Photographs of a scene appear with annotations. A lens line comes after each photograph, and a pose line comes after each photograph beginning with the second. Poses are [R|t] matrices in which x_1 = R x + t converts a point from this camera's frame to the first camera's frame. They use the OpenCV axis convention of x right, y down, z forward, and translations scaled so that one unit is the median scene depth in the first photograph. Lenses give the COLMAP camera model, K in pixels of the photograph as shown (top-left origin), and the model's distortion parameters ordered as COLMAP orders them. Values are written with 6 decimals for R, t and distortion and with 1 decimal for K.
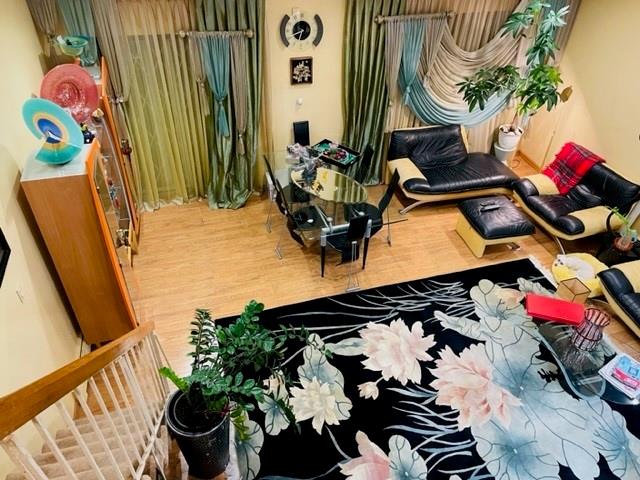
lens RADIAL K [[482.8, 0, 320.2], [0, 482.8, 236.4], [0, 0, 1]] dist [0.091361, -0.128413]
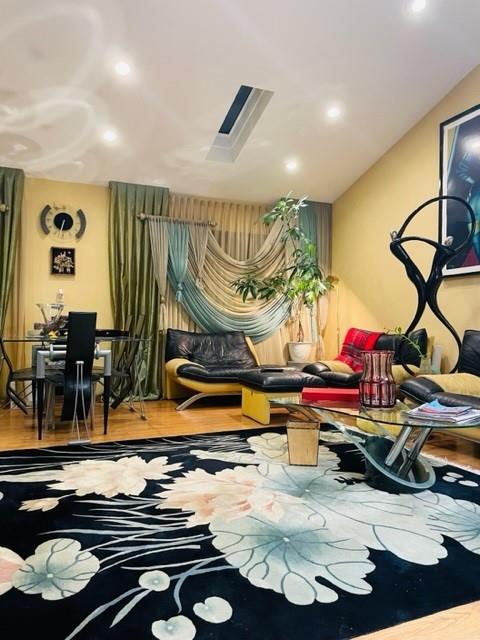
lens RADIAL K [[482.8, 0, 240.2], [0, 482.8, 315.6], [0, 0, 1]] dist [0.091361, -0.128413]
pose [[0.993533, -0.018374, 0.112043, 0.235174], [0.086742, 0.759575, -0.644610, 0.467664], [-0.073261, 0.650161, 0.756257, 0.362134]]
